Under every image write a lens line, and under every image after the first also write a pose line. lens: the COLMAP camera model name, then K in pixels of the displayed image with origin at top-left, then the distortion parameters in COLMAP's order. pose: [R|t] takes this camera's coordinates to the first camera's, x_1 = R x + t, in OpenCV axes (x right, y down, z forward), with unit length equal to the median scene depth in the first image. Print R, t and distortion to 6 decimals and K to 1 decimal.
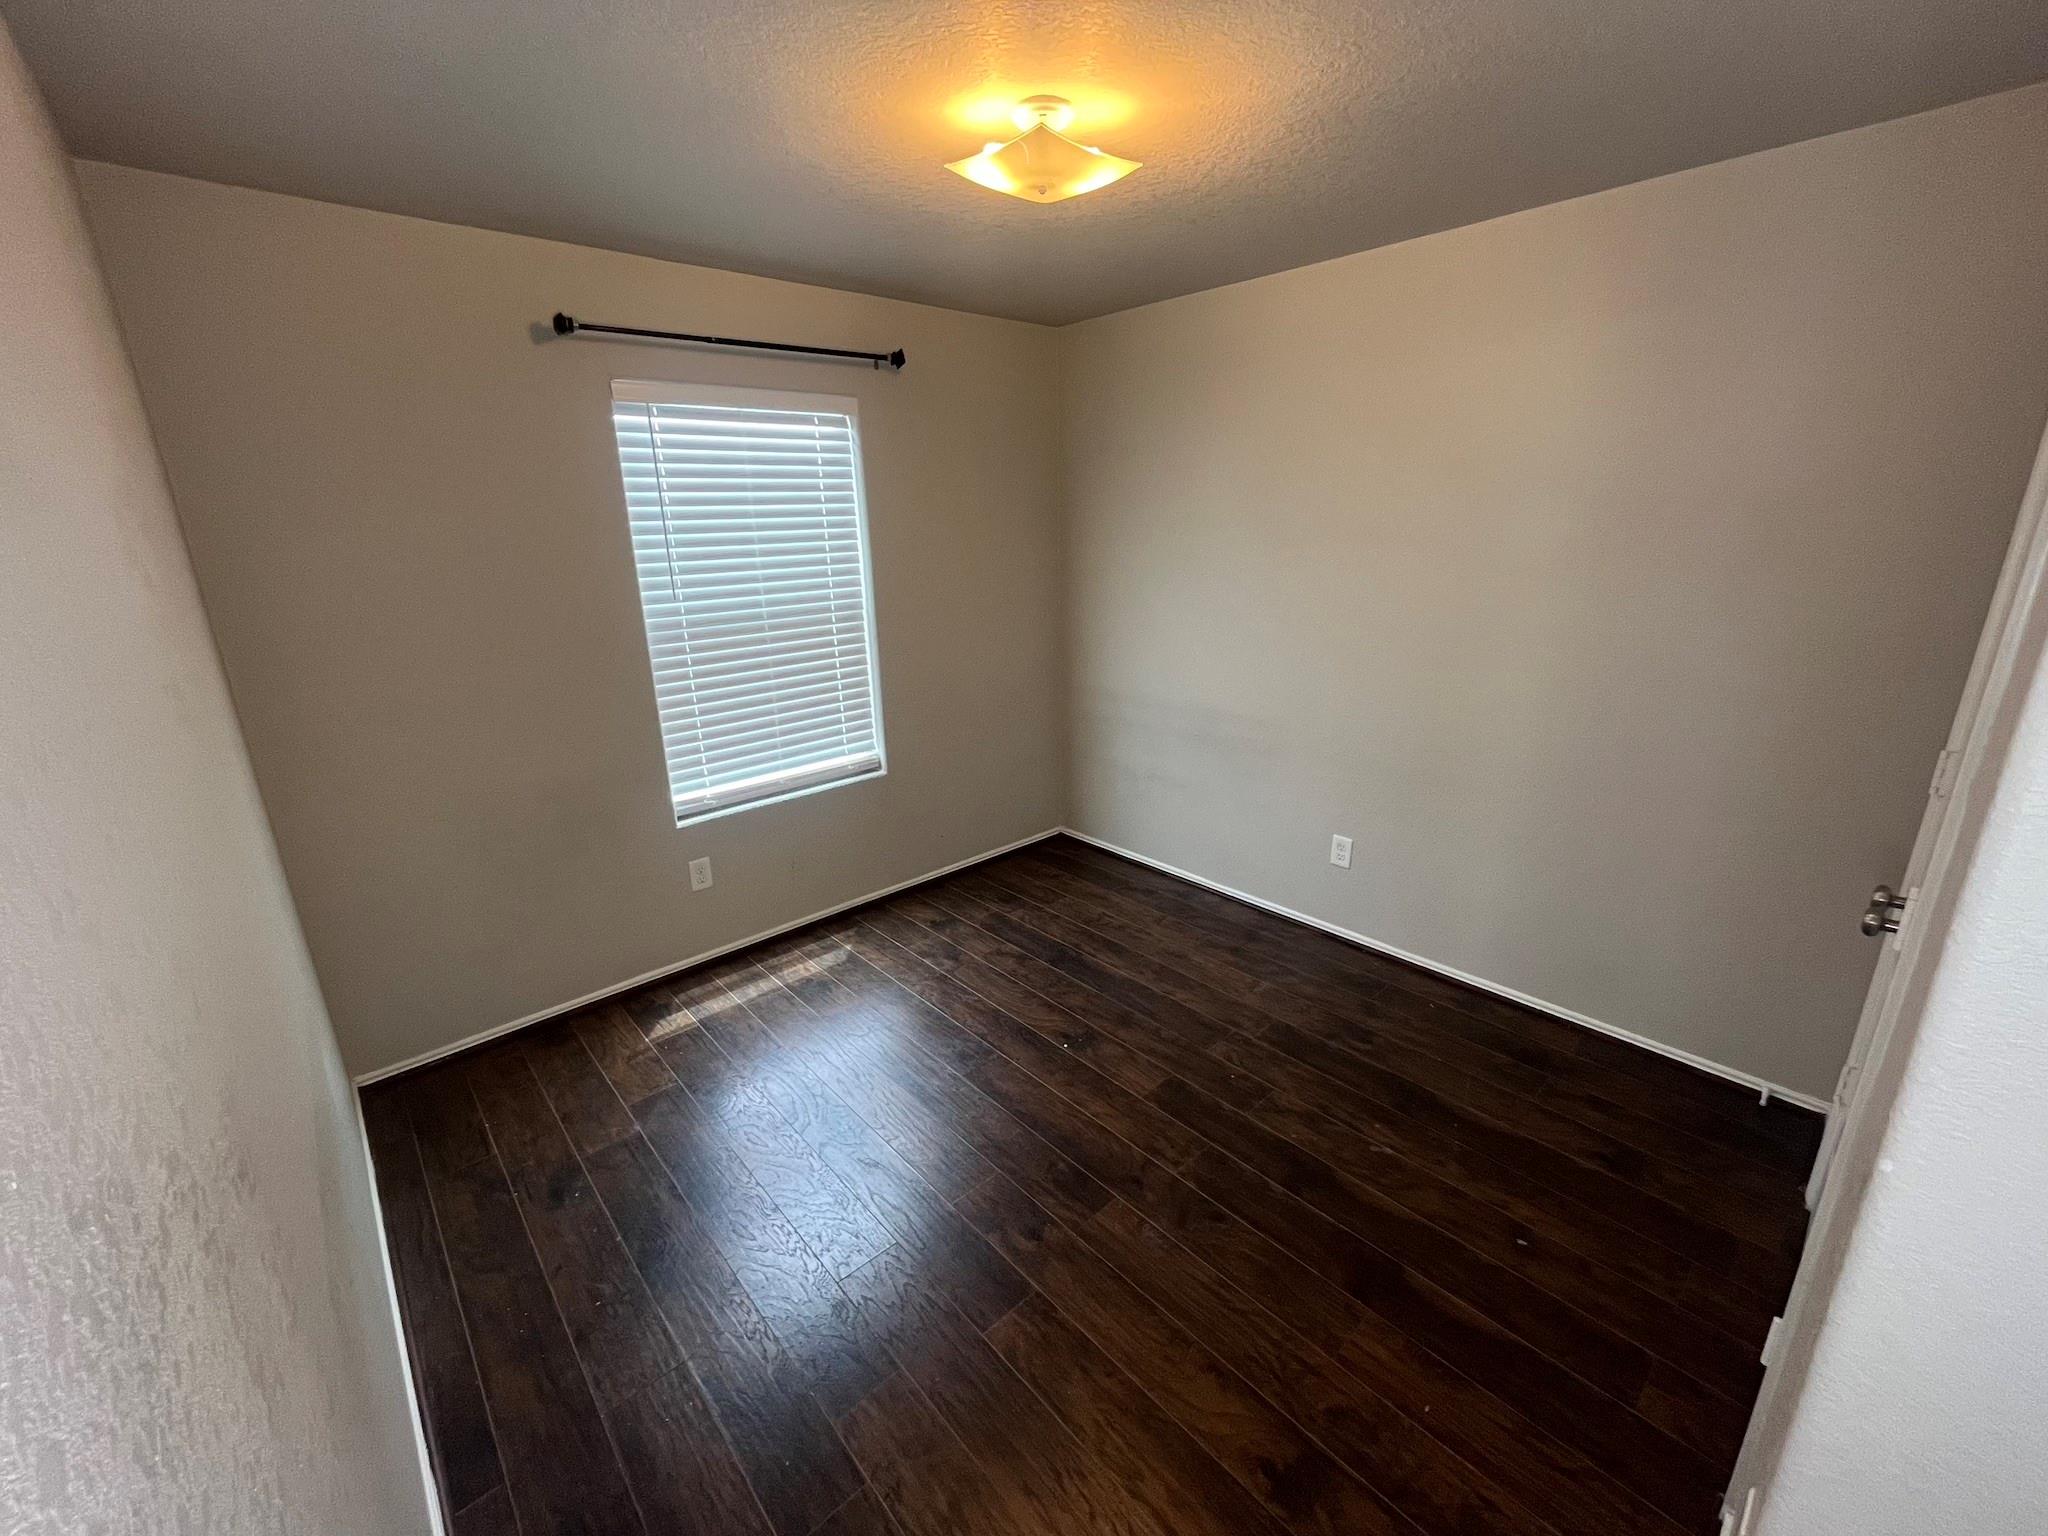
lens RADIAL K [[830.4, 0, 1015.7], [0, 830.4, 772.5], [0, 0, 1]] dist [-0.009902, 0.000039]
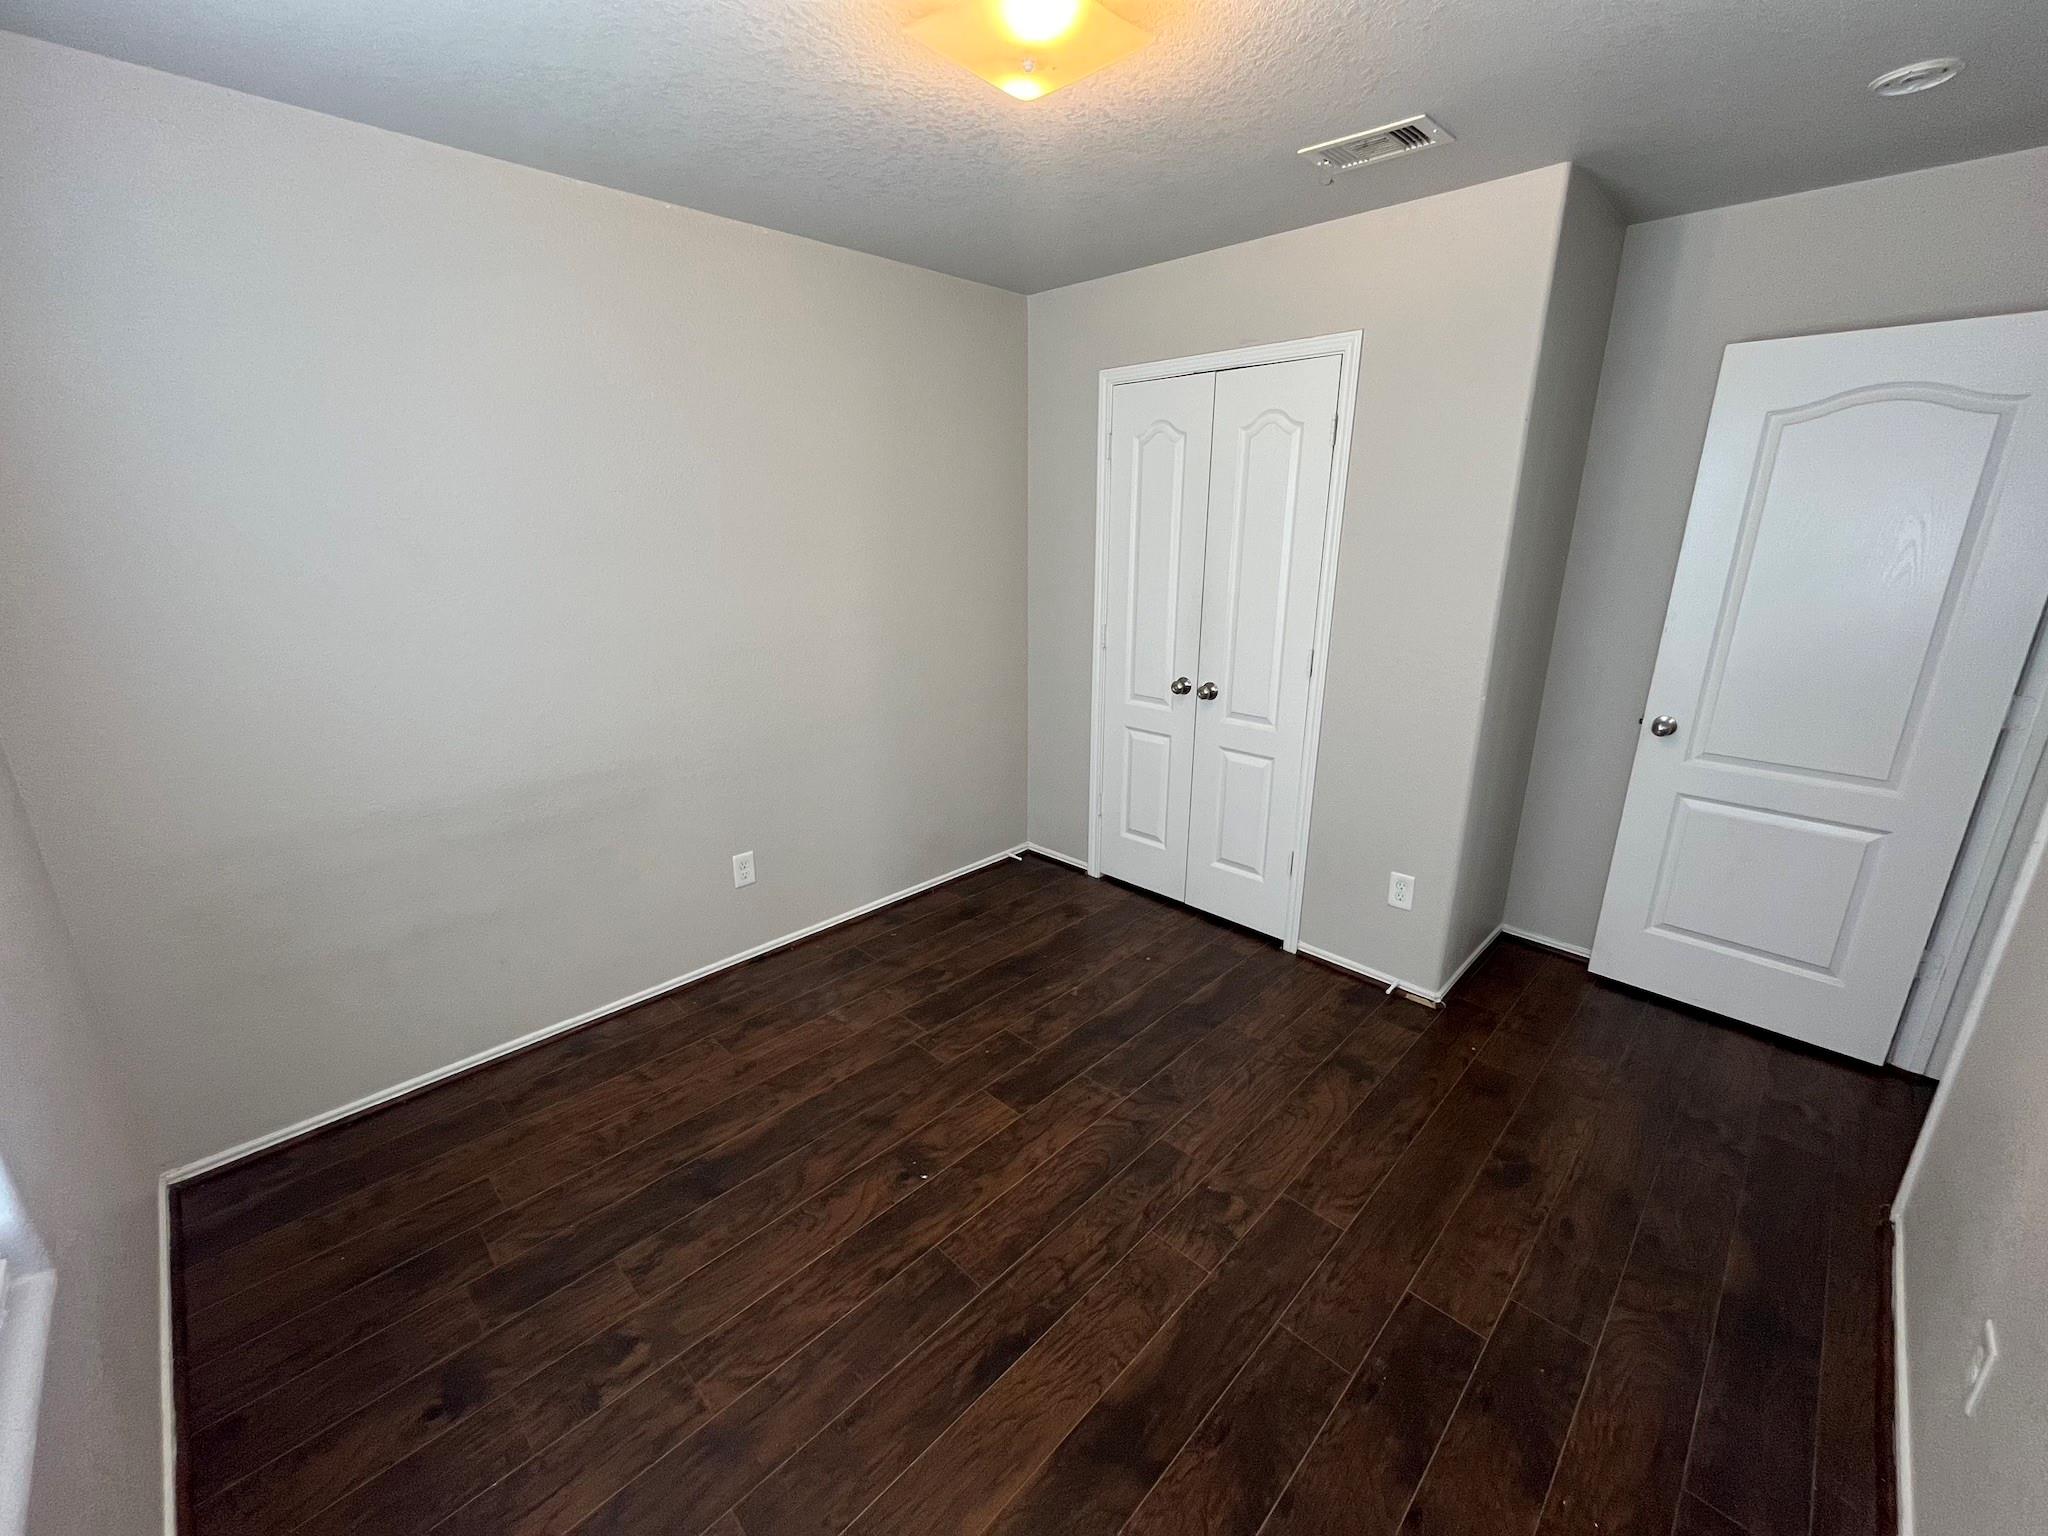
lens RADIAL K [[830.4, 0, 1018.6], [0, 830.4, 768.7], [0, 0, 1]] dist [-0.009902, 0.000039]
pose [[-0.068369, -0.269451, 0.960584, -0.492966], [0.298058, 0.913347, 0.277415, -0.175355], [-0.952096, 0.305276, 0.017867, 0.656946]]
